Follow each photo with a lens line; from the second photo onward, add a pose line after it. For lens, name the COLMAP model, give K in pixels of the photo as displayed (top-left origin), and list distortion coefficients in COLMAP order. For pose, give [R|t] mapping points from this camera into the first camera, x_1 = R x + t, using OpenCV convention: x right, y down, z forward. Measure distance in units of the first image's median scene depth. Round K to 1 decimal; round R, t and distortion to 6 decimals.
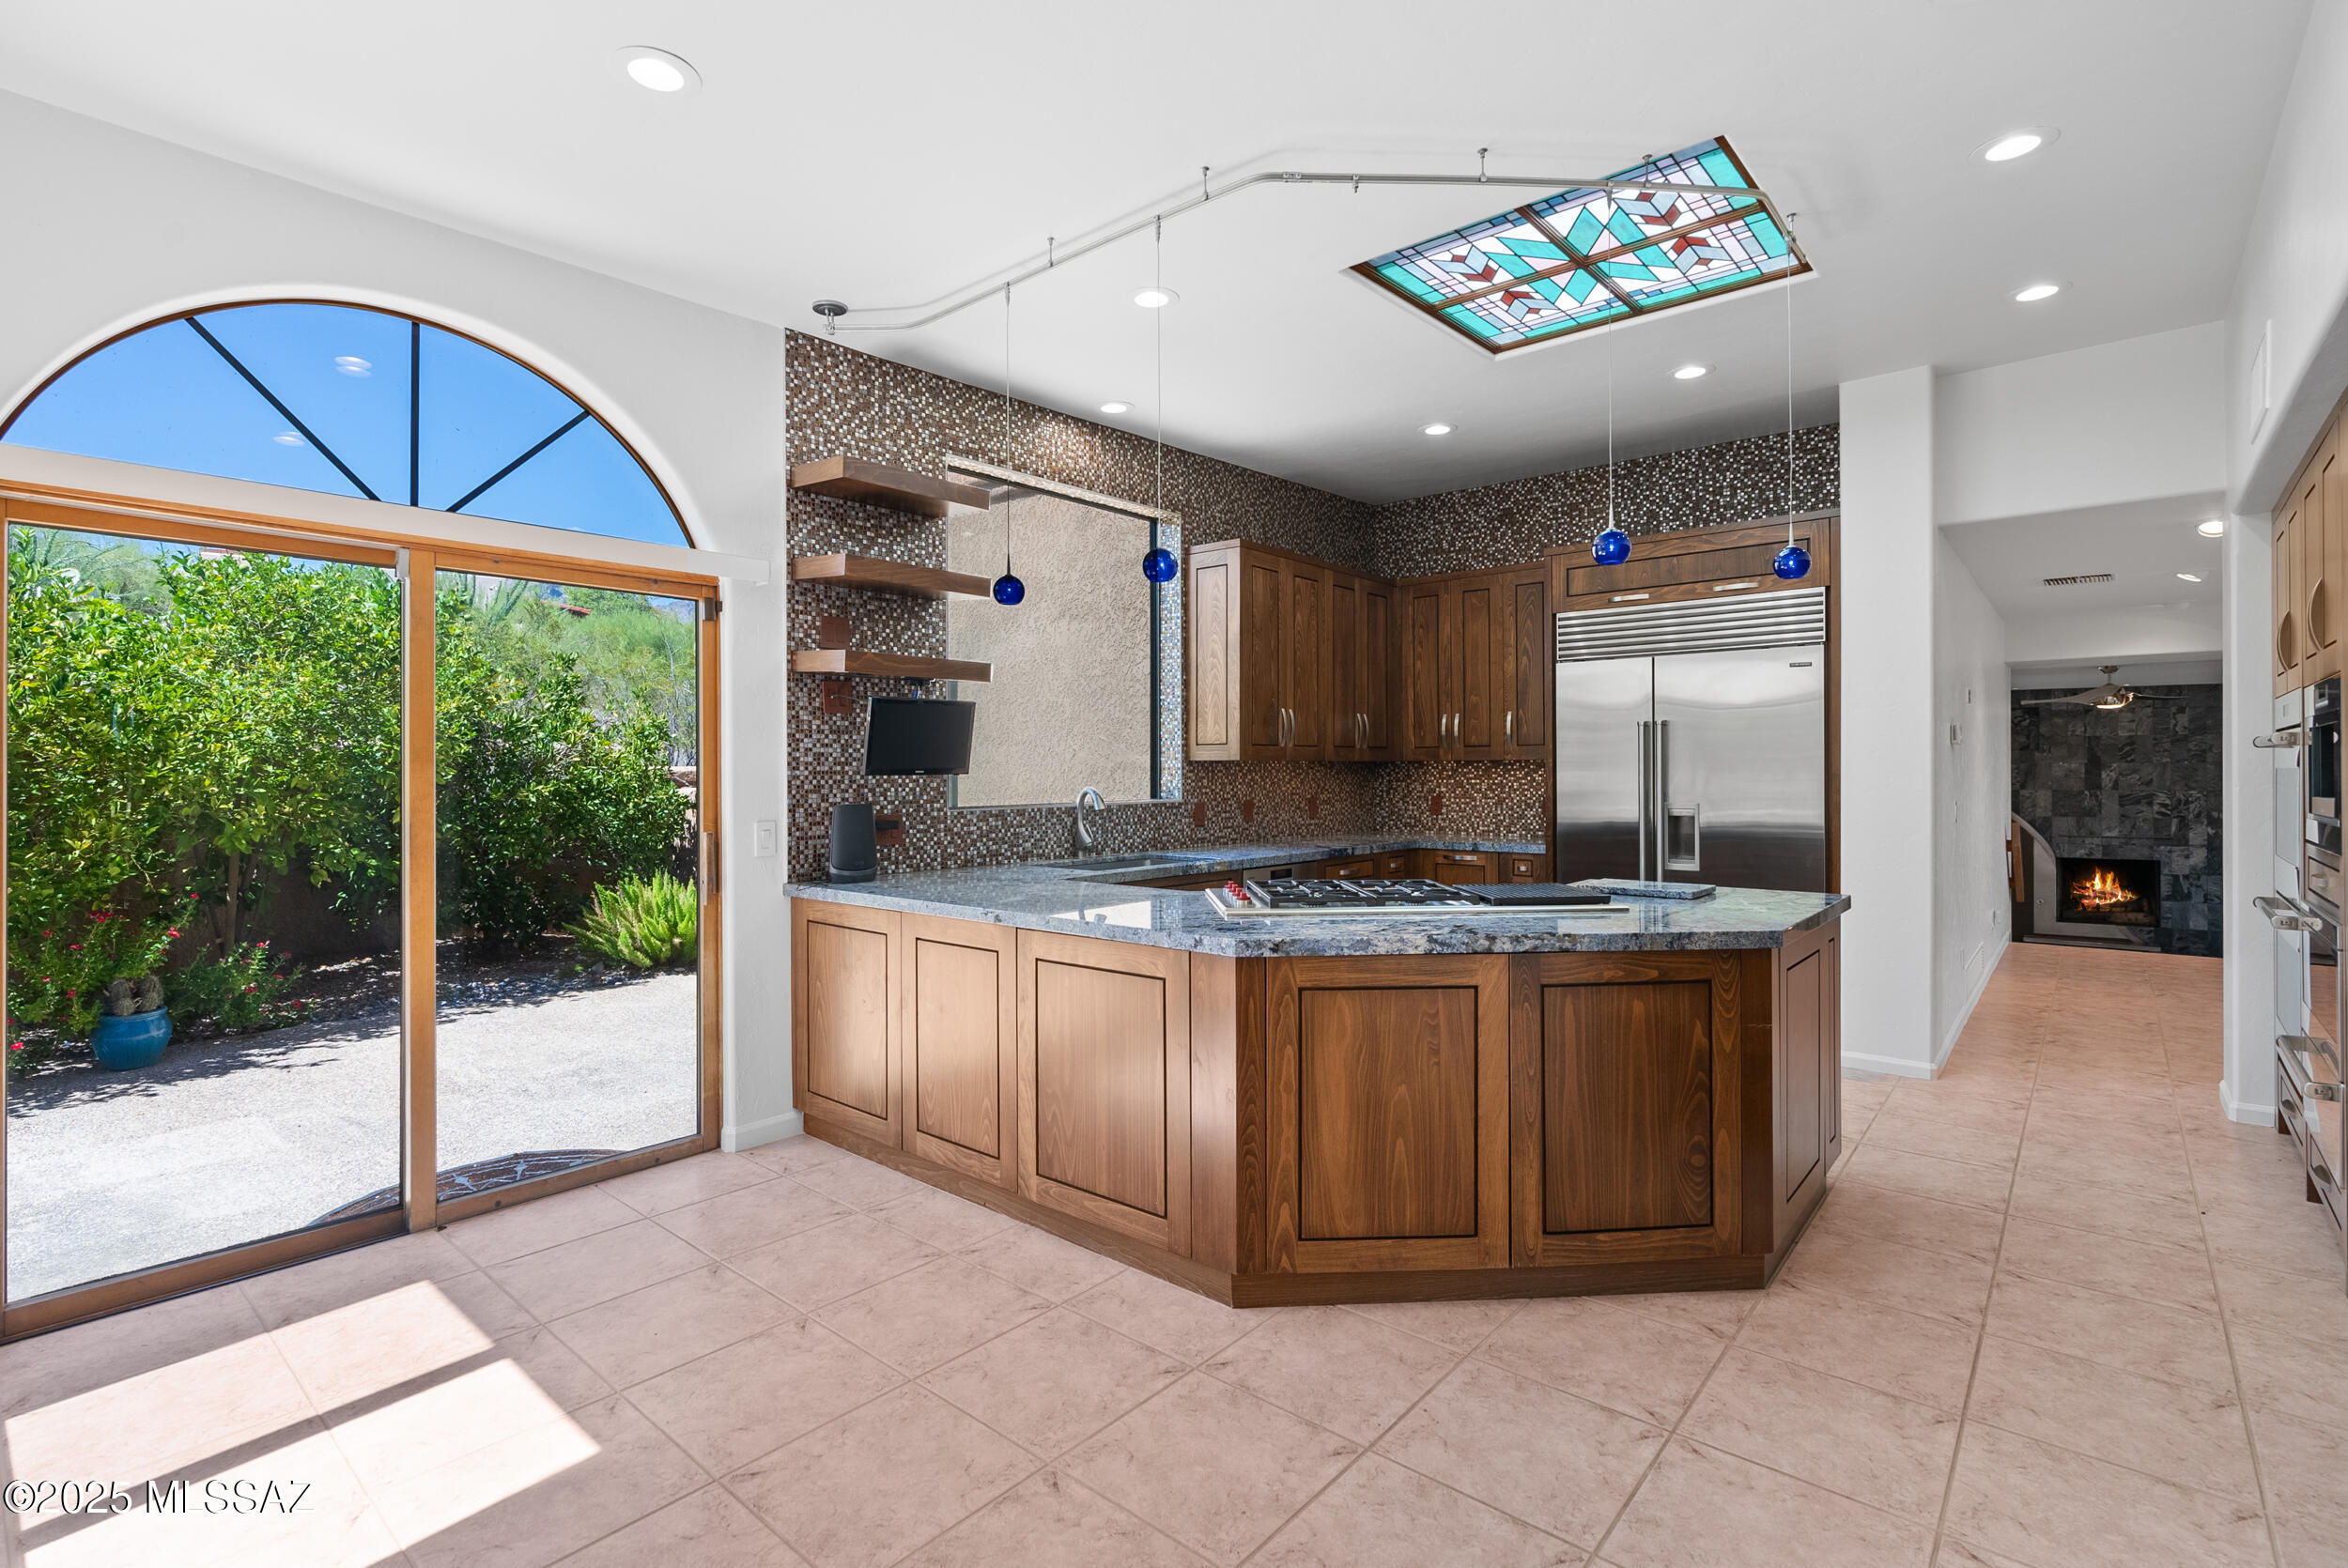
lens RADIAL K [[1081.7, 0, 1170.9], [0, 1081.7, 775.6], [0, 0, 1]] dist [-0.001569, 0.000786]
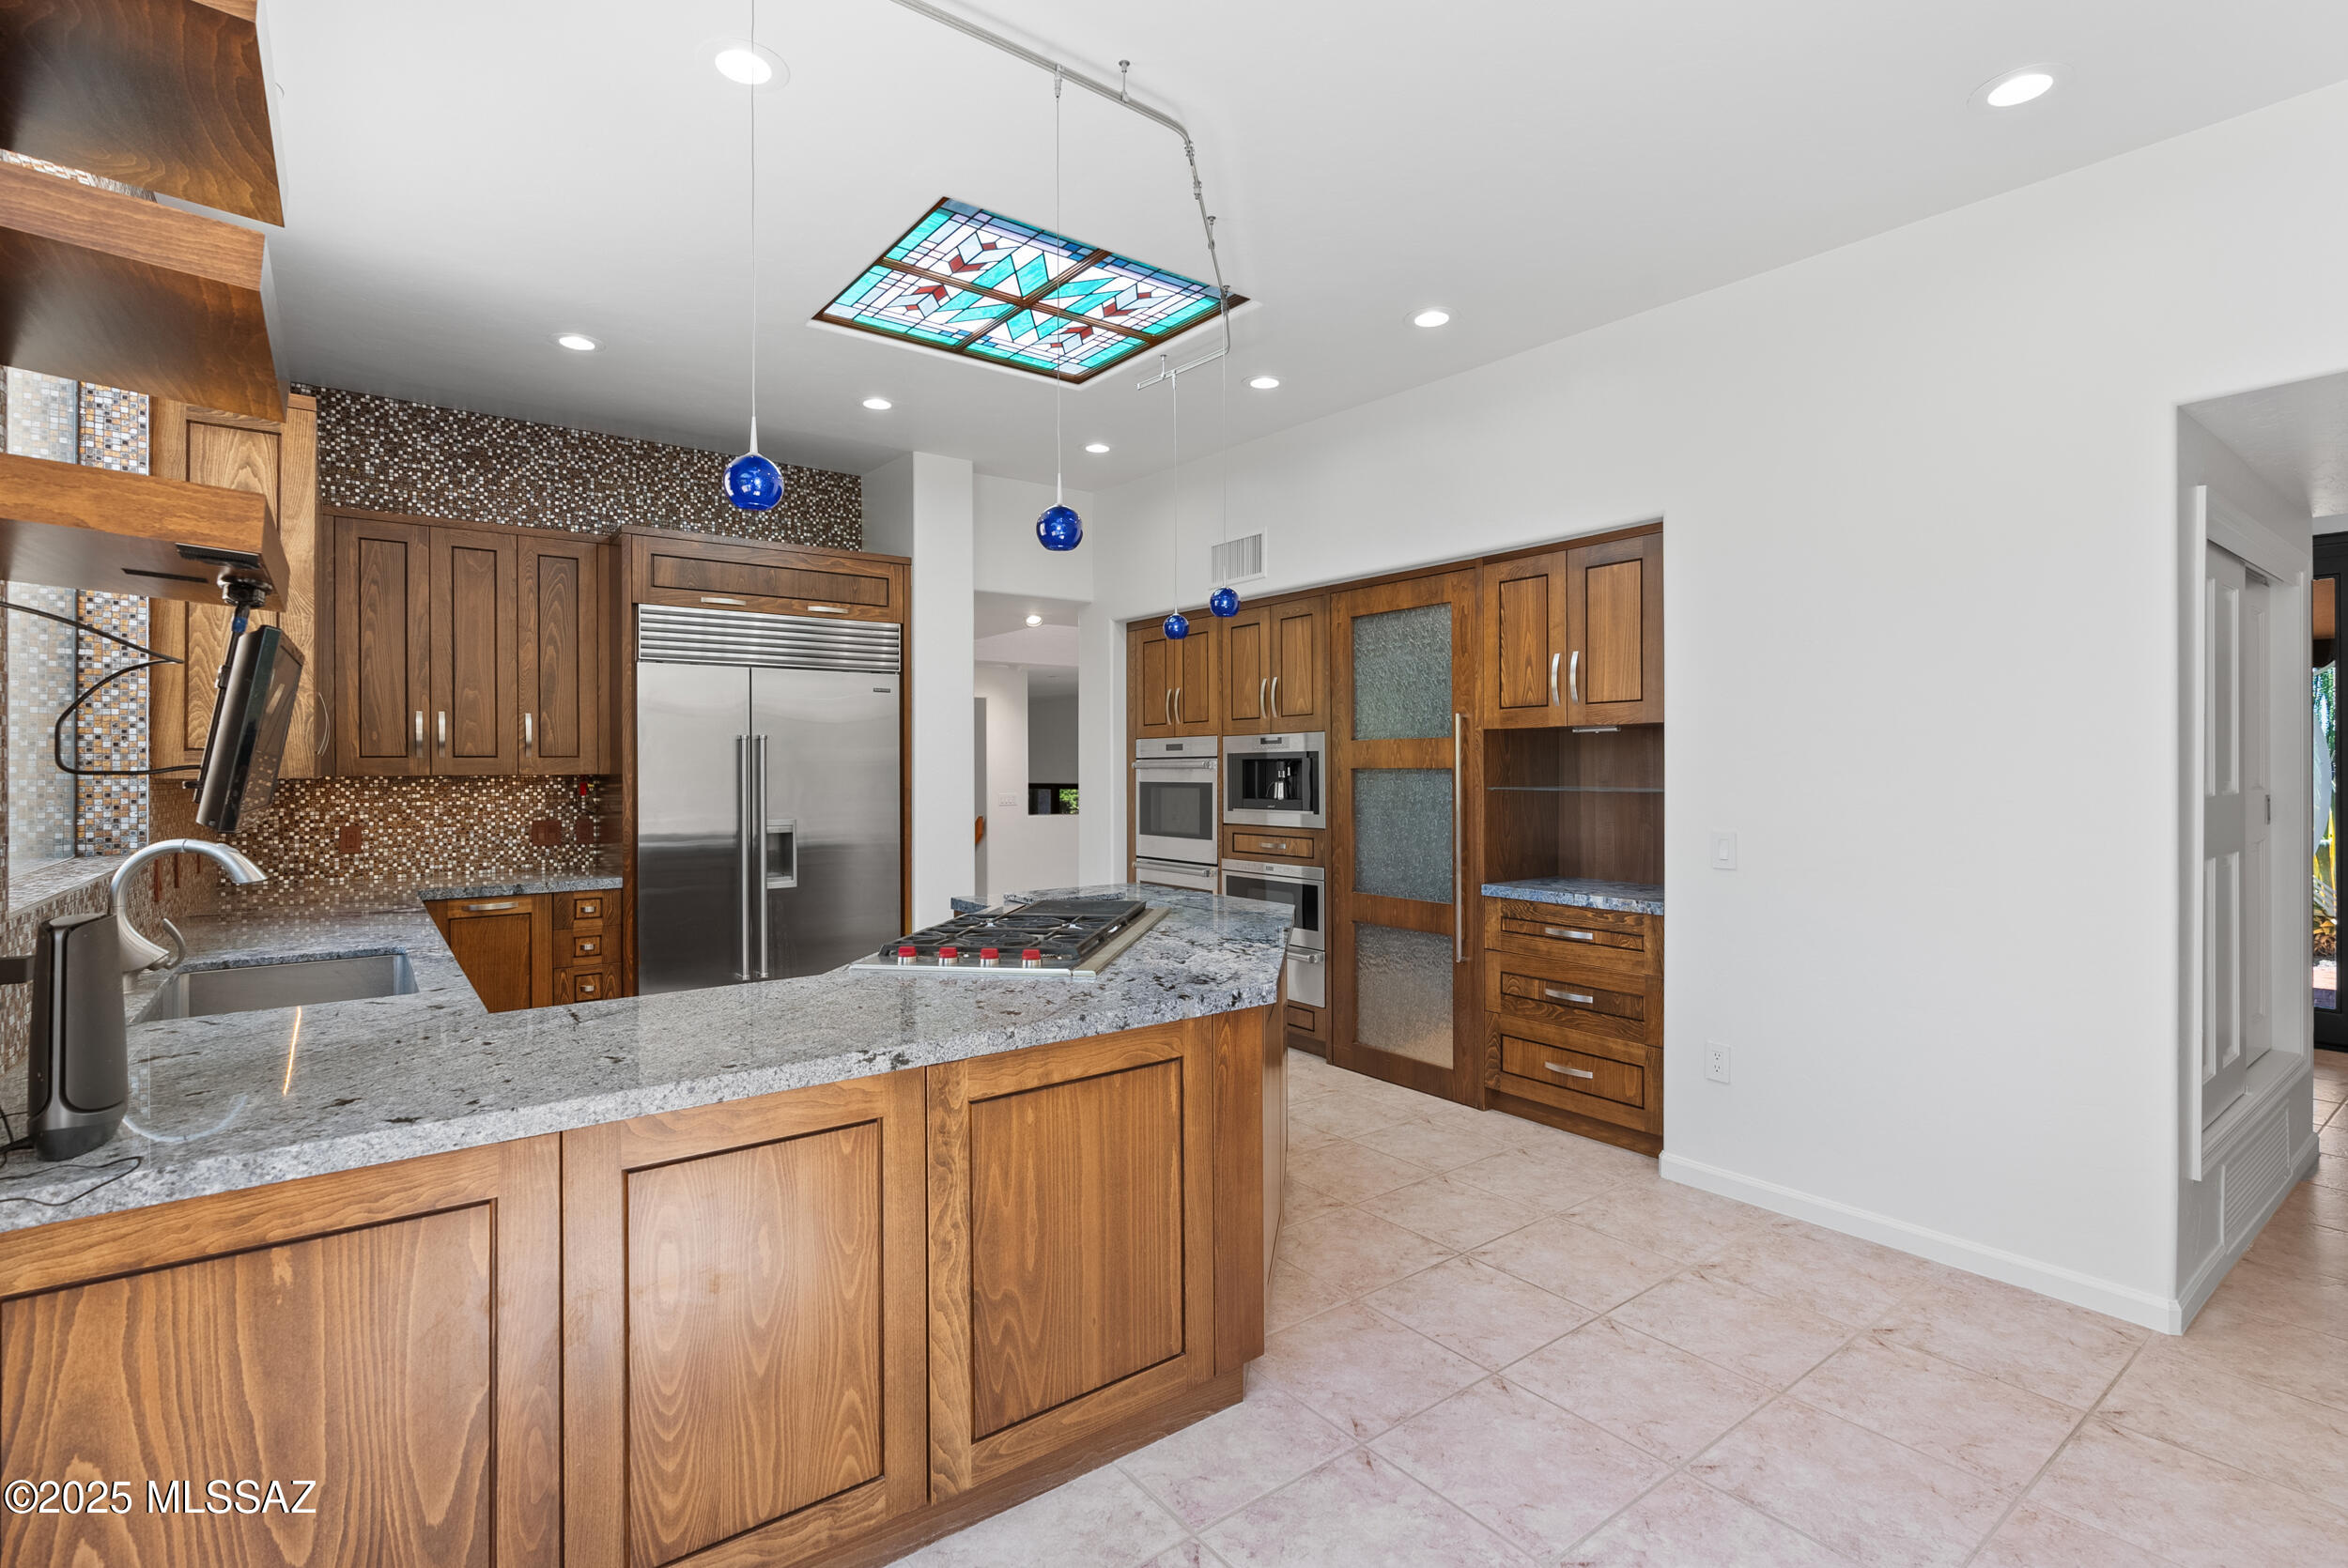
lens RADIAL K [[1097.9, 0, 1167.2], [0, 1097.9, 774.7], [0, 0, 1]] dist [-0.001626, 0.000095]
pose [[0.212481, -0.002866, 0.977161, -0.506322], [0.009325, 0.999956, 0.000905, -0.015502], [-0.977121, 0.008919, 0.212498, 0.521362]]
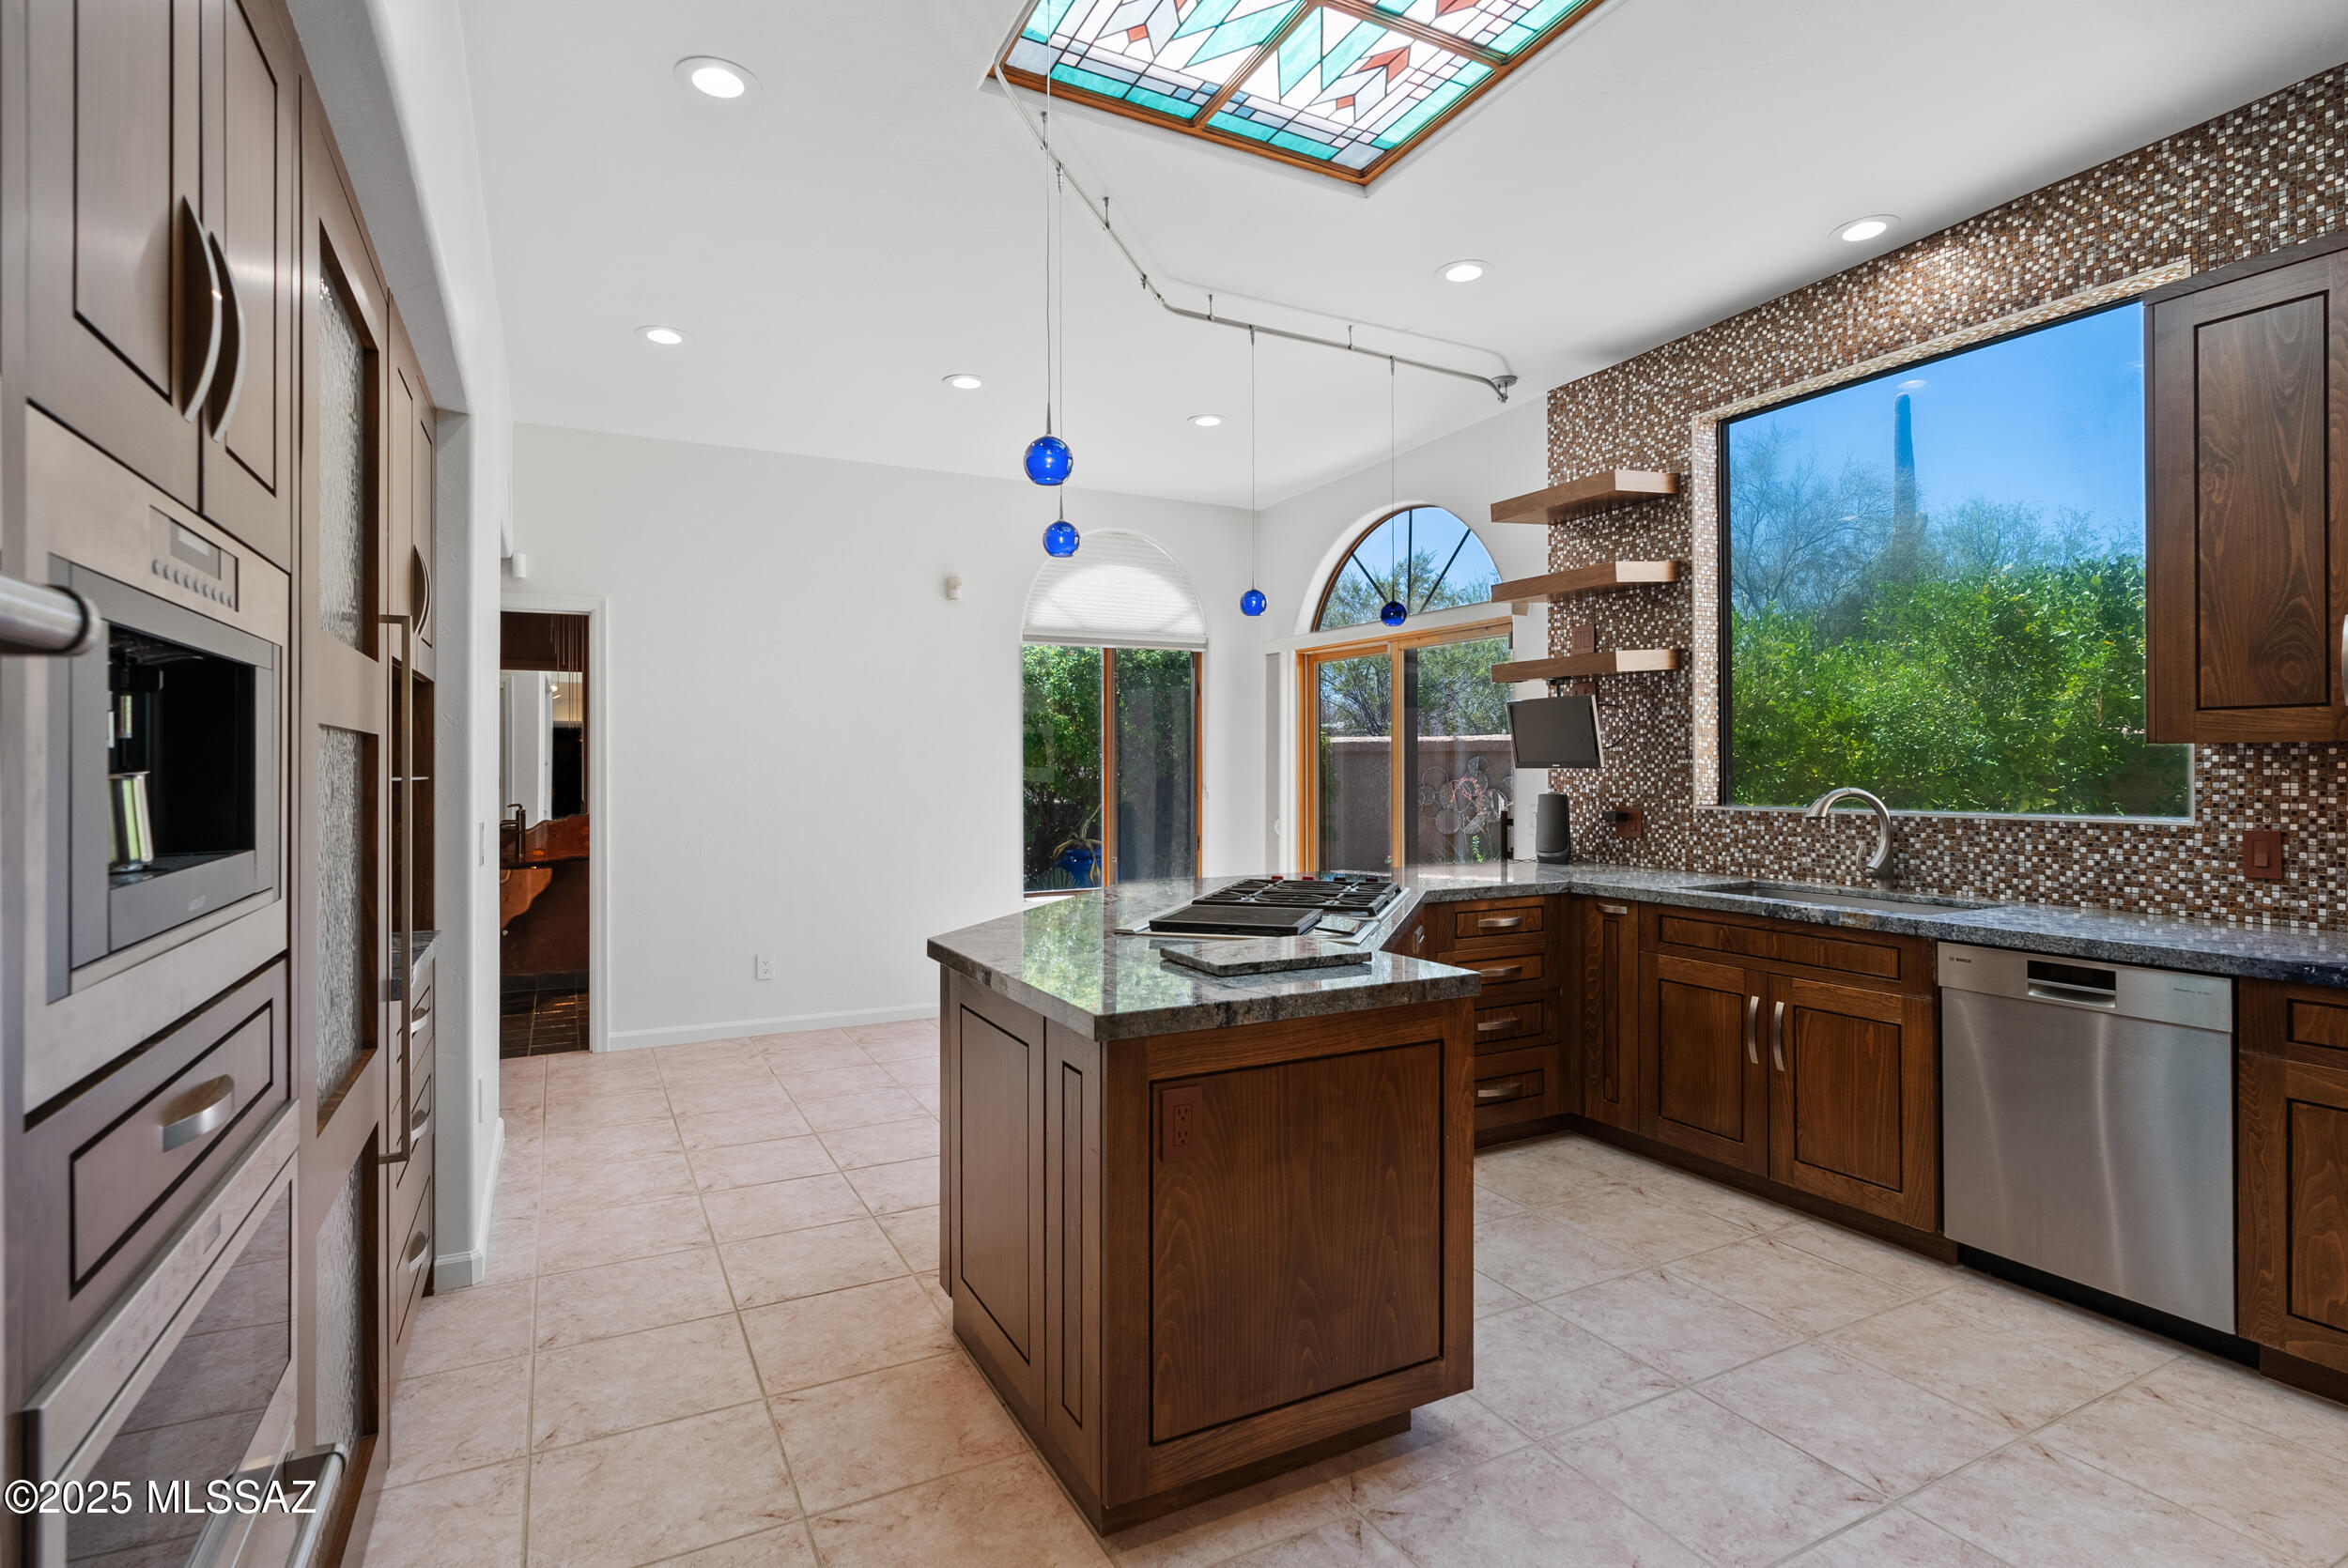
lens RADIAL K [[1142.6, 0, 1164.9], [0, 1142.6, 773.5], [0, 0, 1]] dist [-0.000095, -0.000571]
pose [[-0.363407, 0.011883, -0.931555, 0.862334], [-0.001088, 0.999913, 0.013179, -0.008991], [0.931630, 0.005803, -0.363363, 0.944887]]
